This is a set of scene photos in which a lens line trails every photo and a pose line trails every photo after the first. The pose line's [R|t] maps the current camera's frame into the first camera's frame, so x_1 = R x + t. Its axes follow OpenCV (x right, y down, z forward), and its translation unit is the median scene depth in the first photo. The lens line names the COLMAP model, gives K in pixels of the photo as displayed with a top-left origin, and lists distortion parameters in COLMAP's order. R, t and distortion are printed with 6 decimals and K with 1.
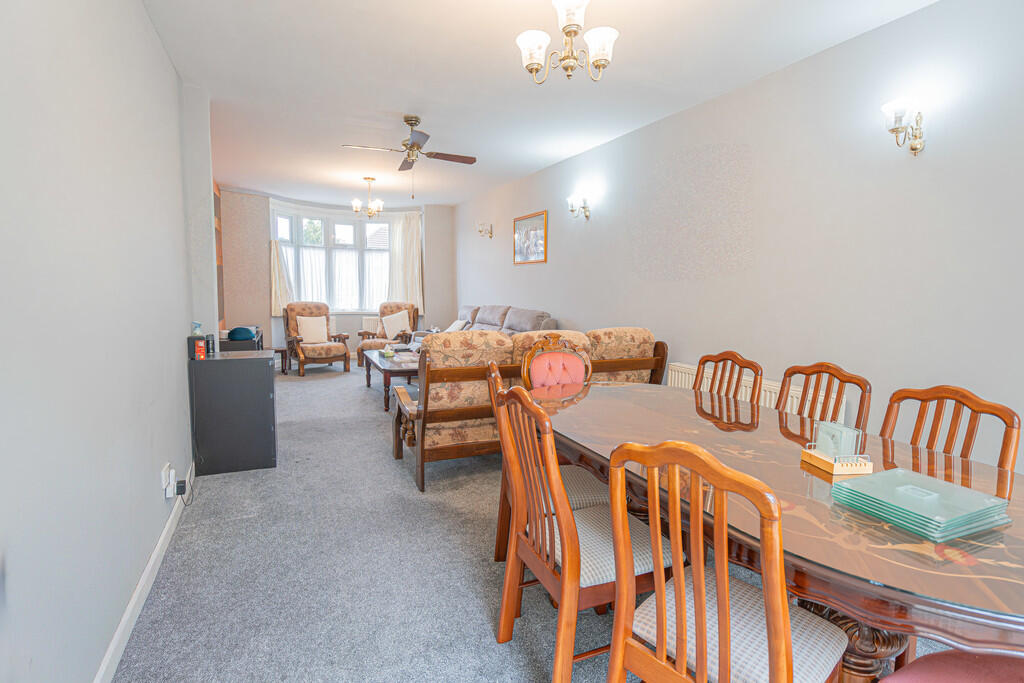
lens RADIAL K [[507.4, 0, 512.0], [0, 507.4, 341.5], [0, 0, 1]] dist [-0.020476, 0.000011]
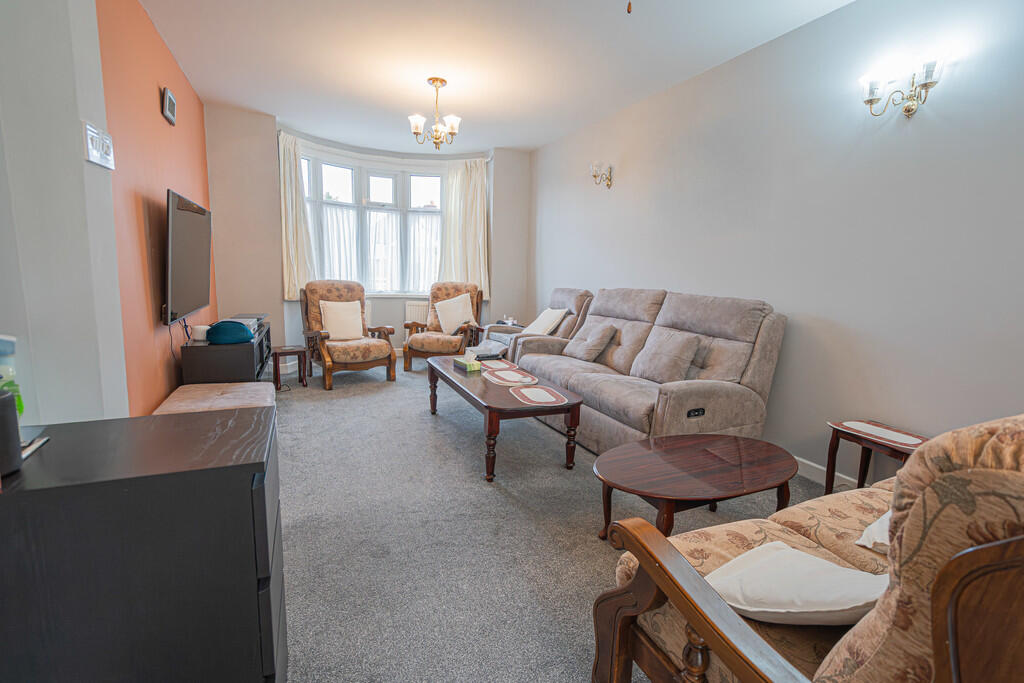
lens RADIAL K [[467.1, 0, 499.2], [0, 467.1, 341.6], [0, 0, 1]] dist [-0.014383, 0.000179]
pose [[0.999629, 0.013795, -0.023490, -0.159840], [-0.012754, 0.998956, 0.043877, -0.024408], [0.024071, -0.043561, 0.998761, 0.355258]]
